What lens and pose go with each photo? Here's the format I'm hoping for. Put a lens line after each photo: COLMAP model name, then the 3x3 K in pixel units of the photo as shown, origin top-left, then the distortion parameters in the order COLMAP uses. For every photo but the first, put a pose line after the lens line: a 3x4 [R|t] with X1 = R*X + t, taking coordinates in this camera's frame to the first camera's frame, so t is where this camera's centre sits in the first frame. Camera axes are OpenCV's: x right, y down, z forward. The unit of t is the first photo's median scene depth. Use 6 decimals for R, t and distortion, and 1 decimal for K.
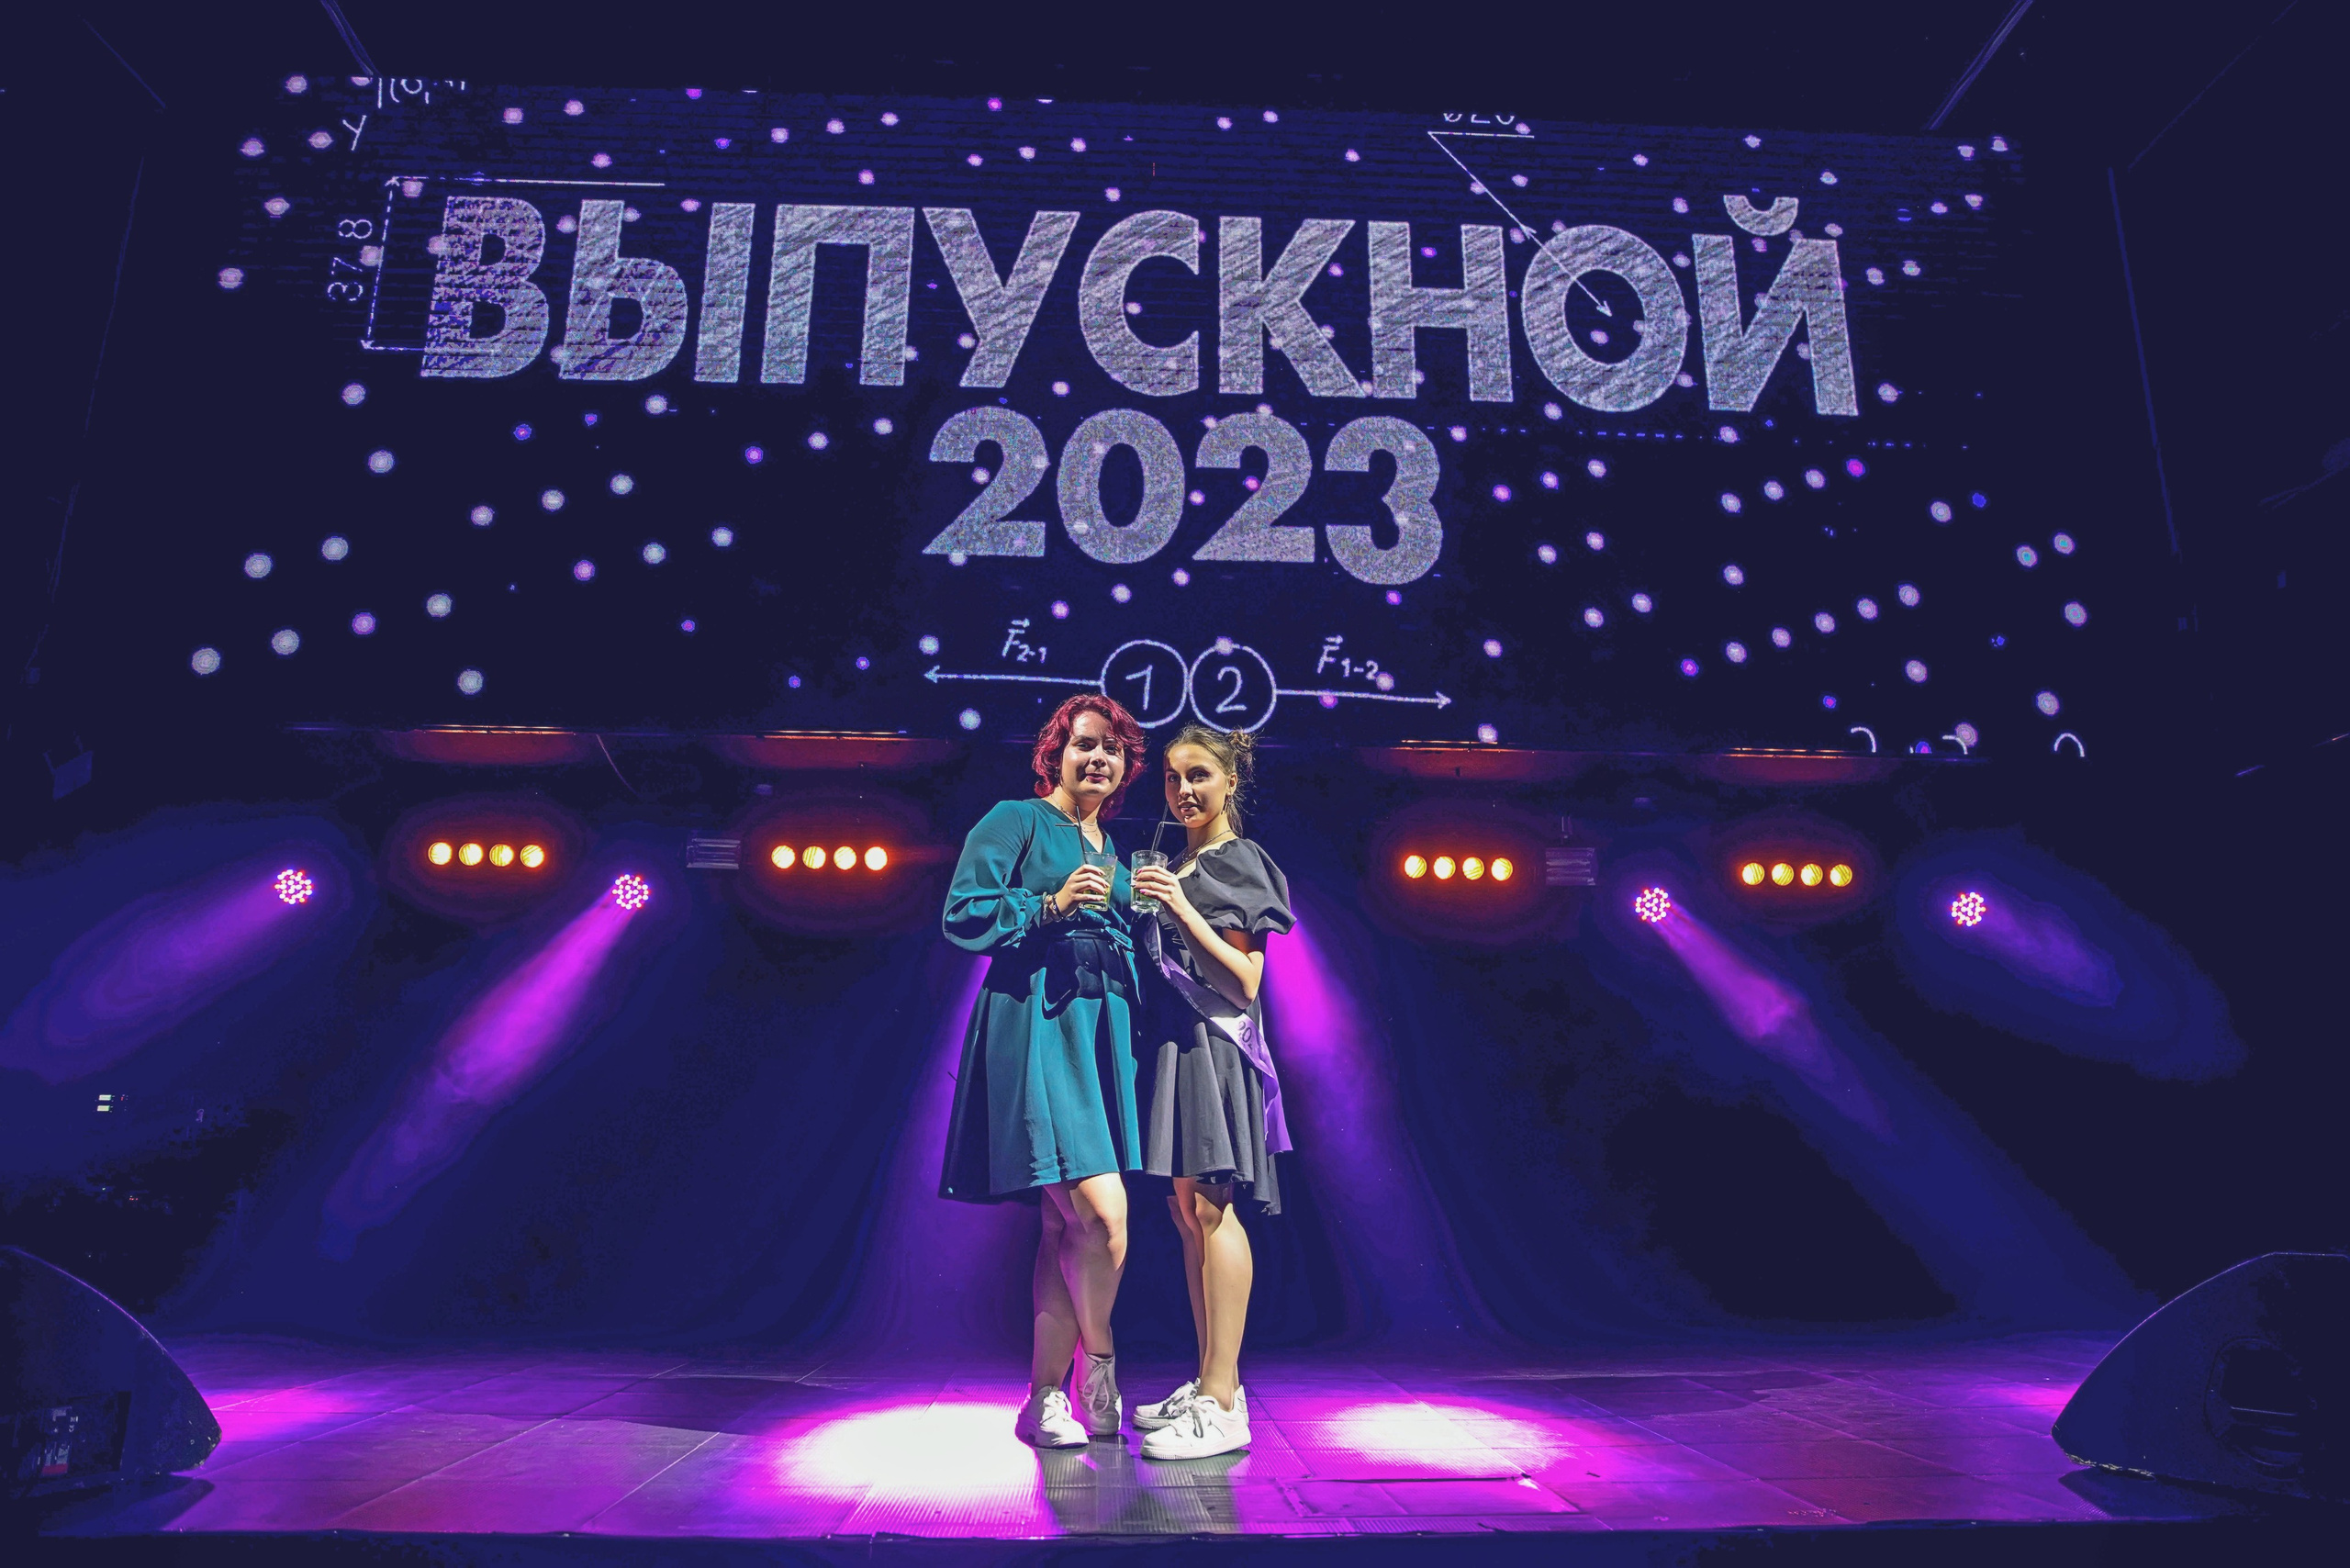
lens RADIAL K [[1599.9, 0, 1163.0], [0, 1599.9, 789.7], [0, 0, 1]] dist [-0.110539, 0.087965]
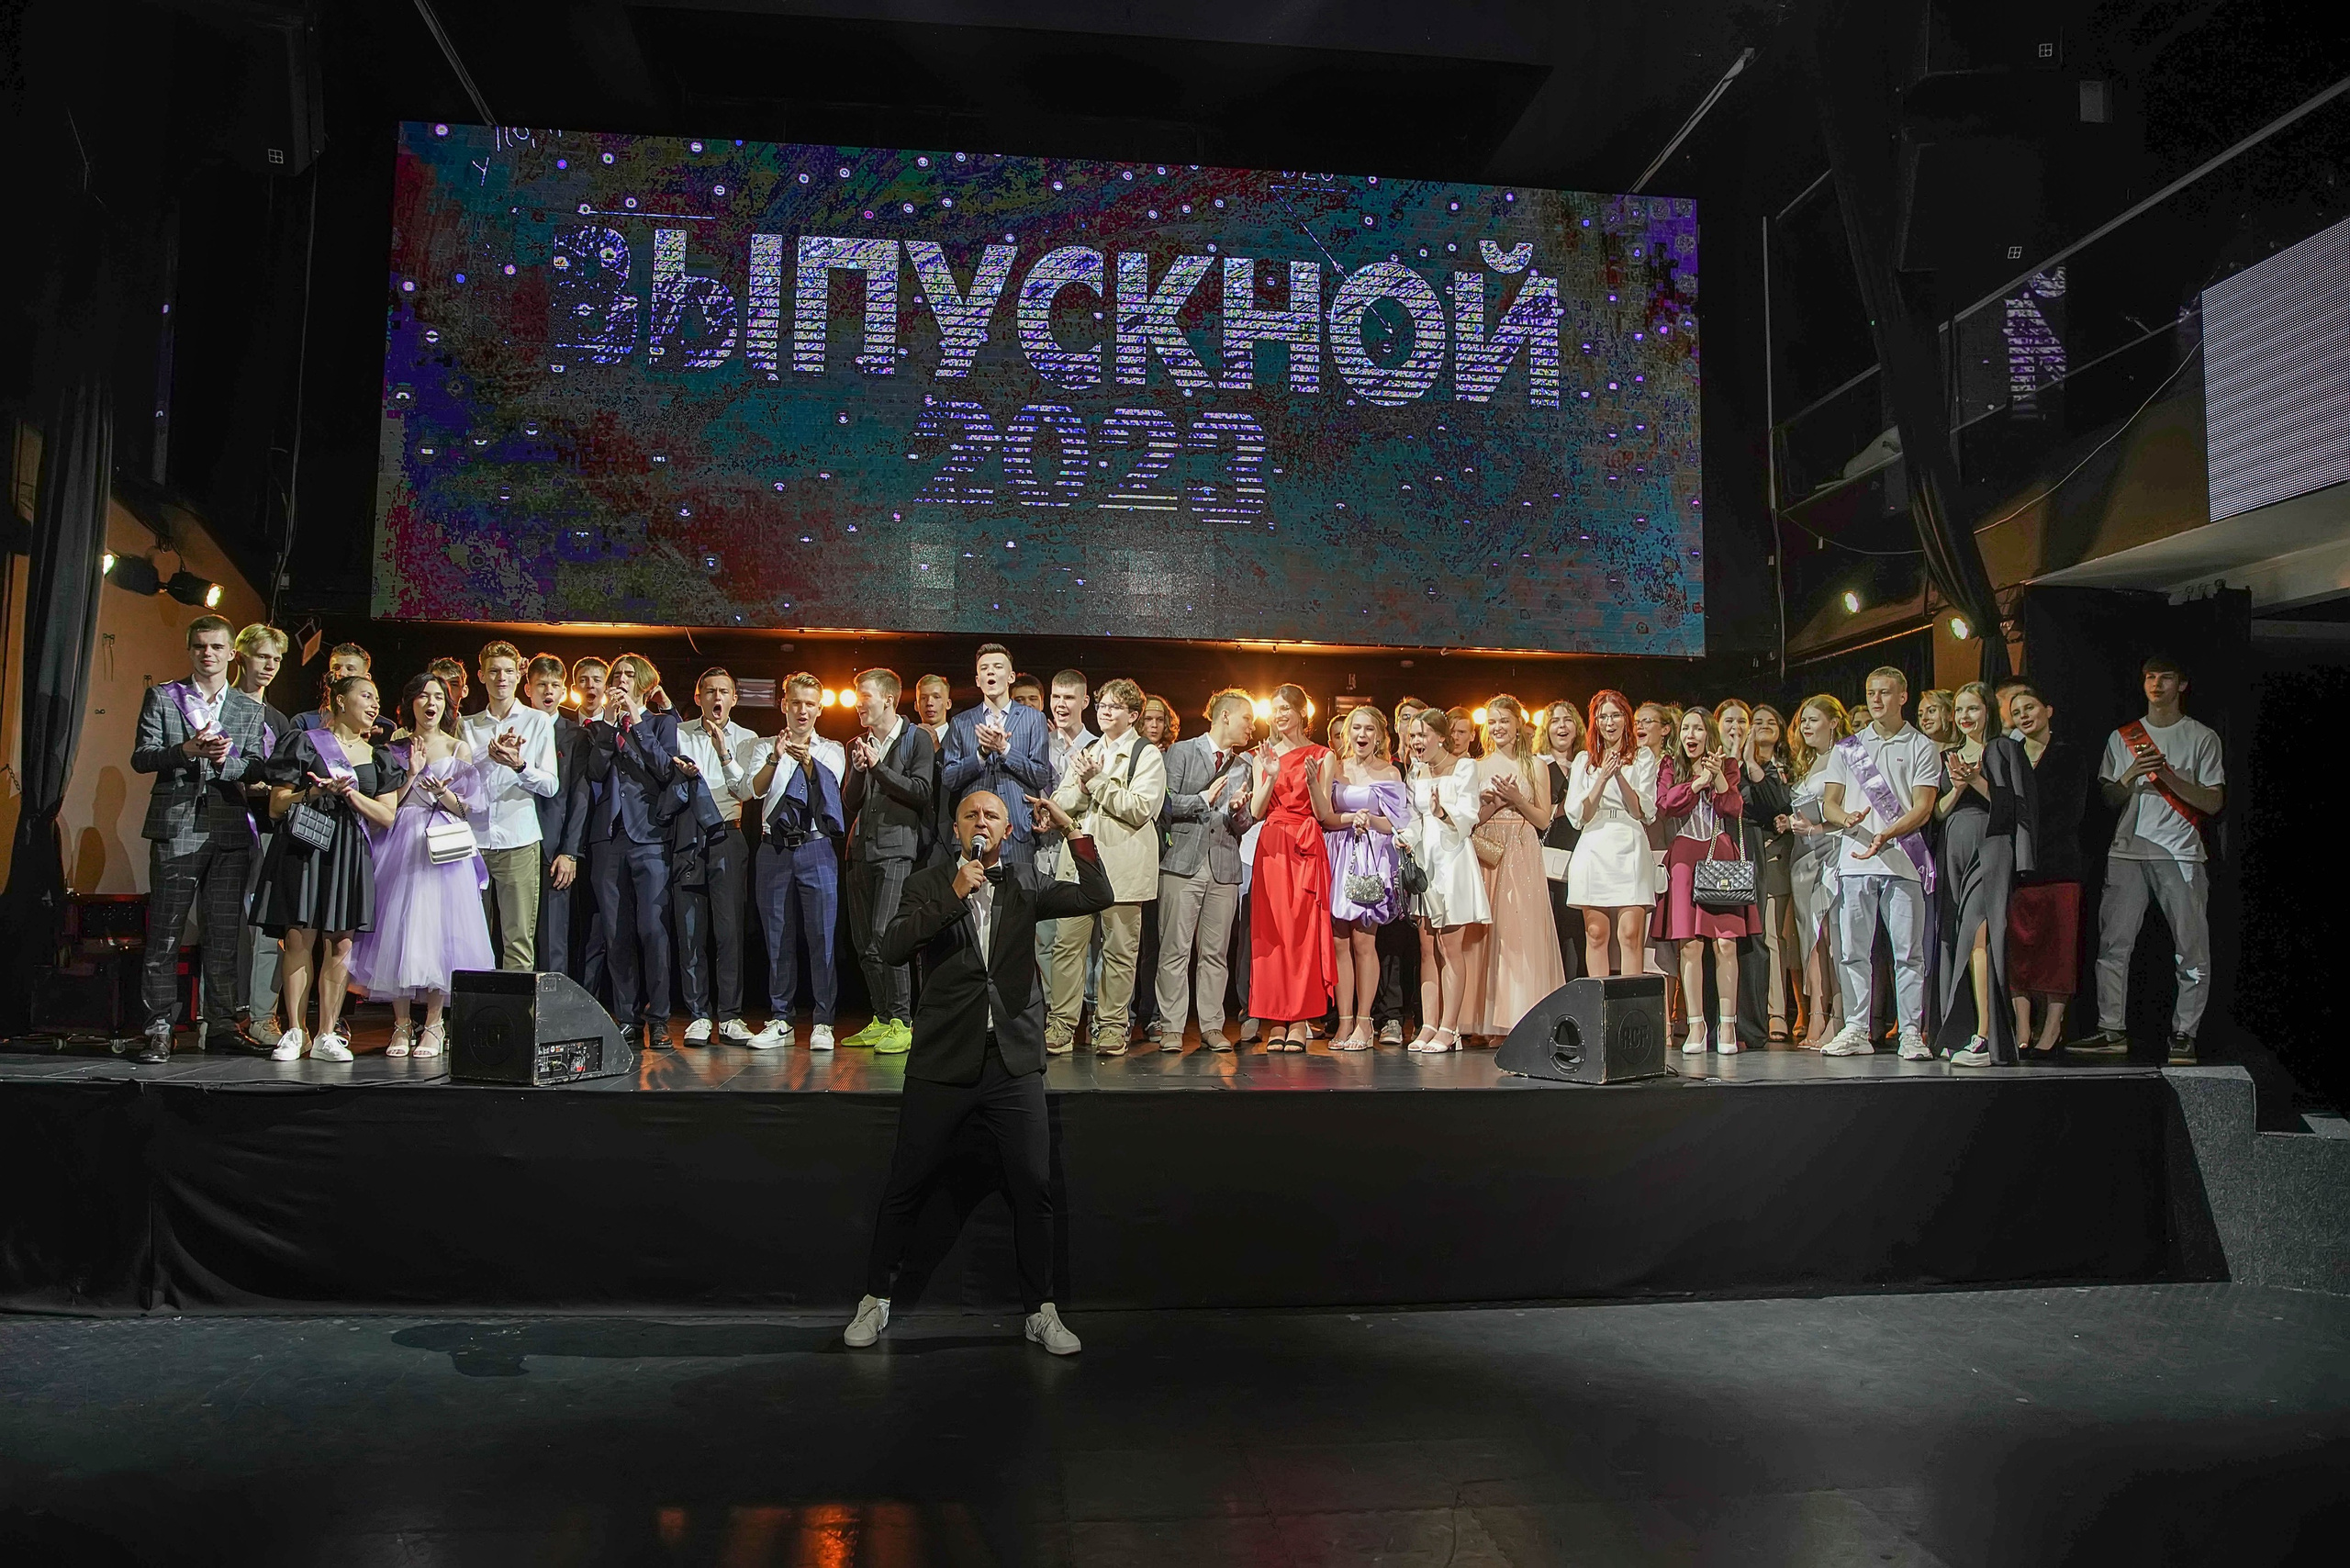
lens RADIAL K [[1599.9, 0, 1163.0], [0, 1599.9, 789.7], [0, 0, 1]] dist [-0.110539, 0.087965]
pose [[0.997791, 0.009931, 0.065688, -0.011850], [-0.021478, 0.983888, 0.177494, -0.147301], [-0.062867, -0.178512, 0.981927, -0.471532]]
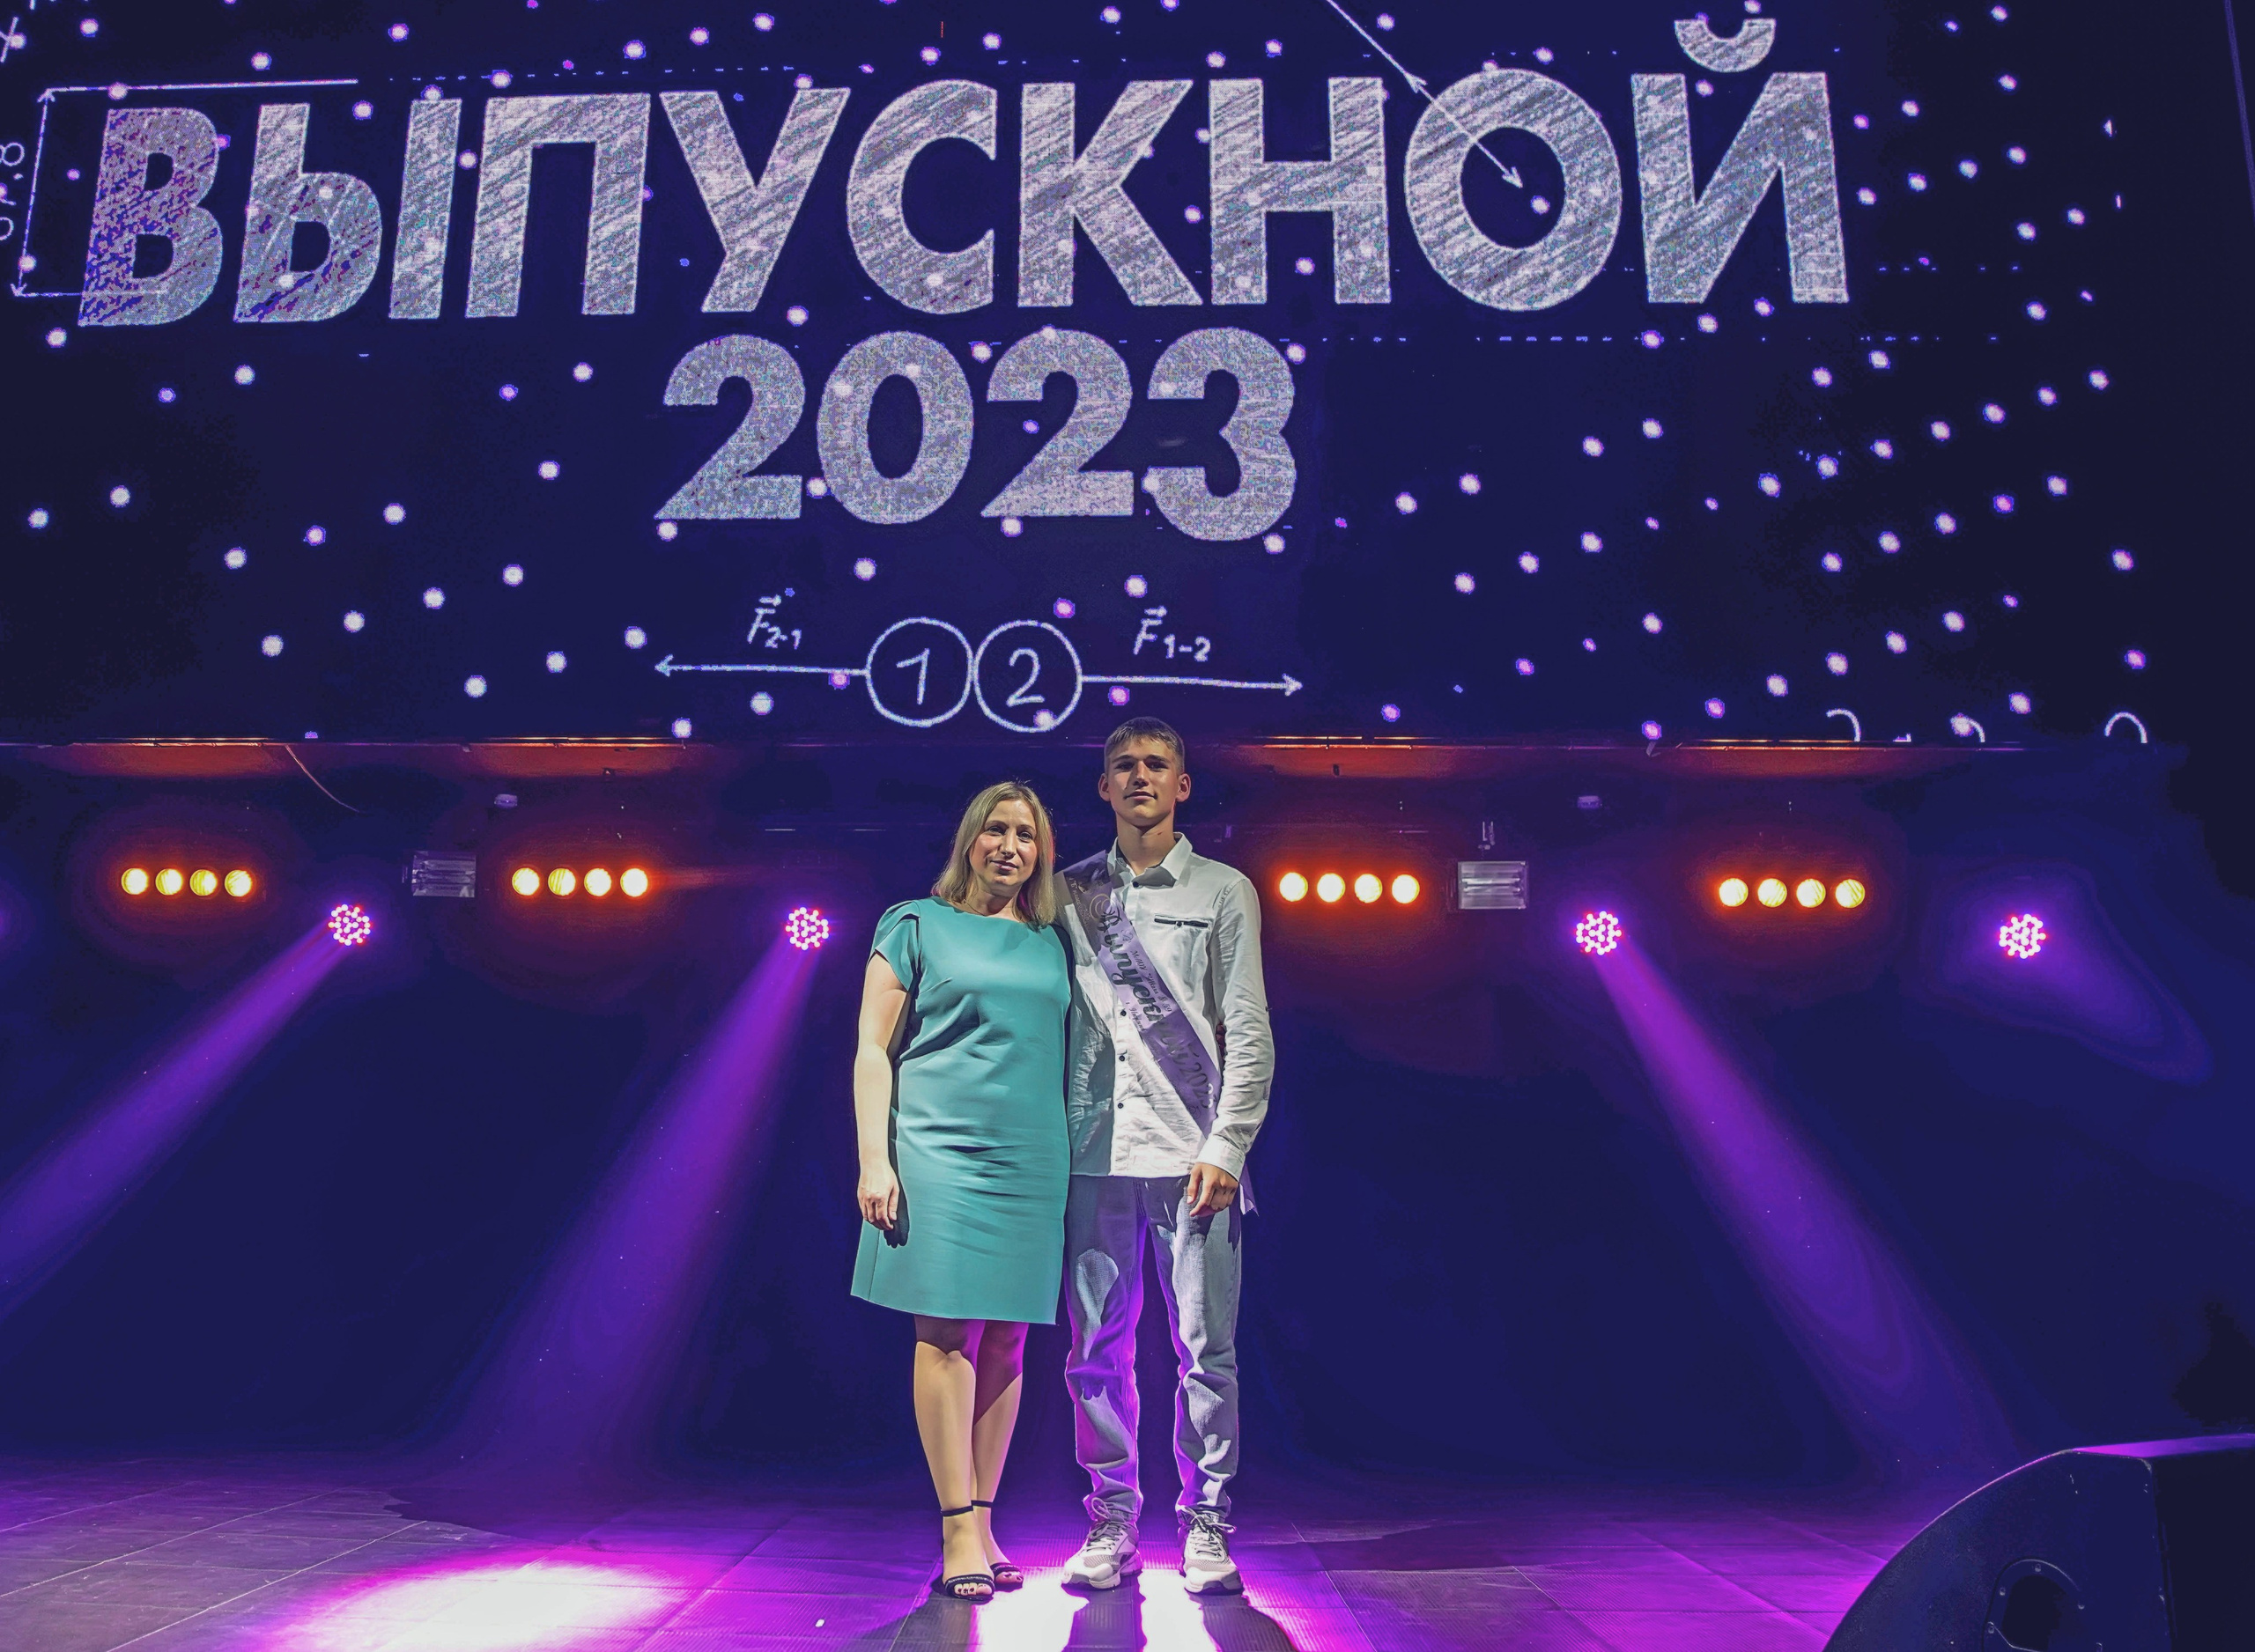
lens RADIAL K [[1970.1, 0, 971.0], [0, 1970.1, 814.4], [0, 0, 1]] dist [-0.110632, 0.088817]
pose [[0.993715, -0.011725, -0.111323, 0.118165], [0.015066, 0.999460, 0.029213, -0.021262], [0.110920, -0.030707, 0.993355, 0.003338]]
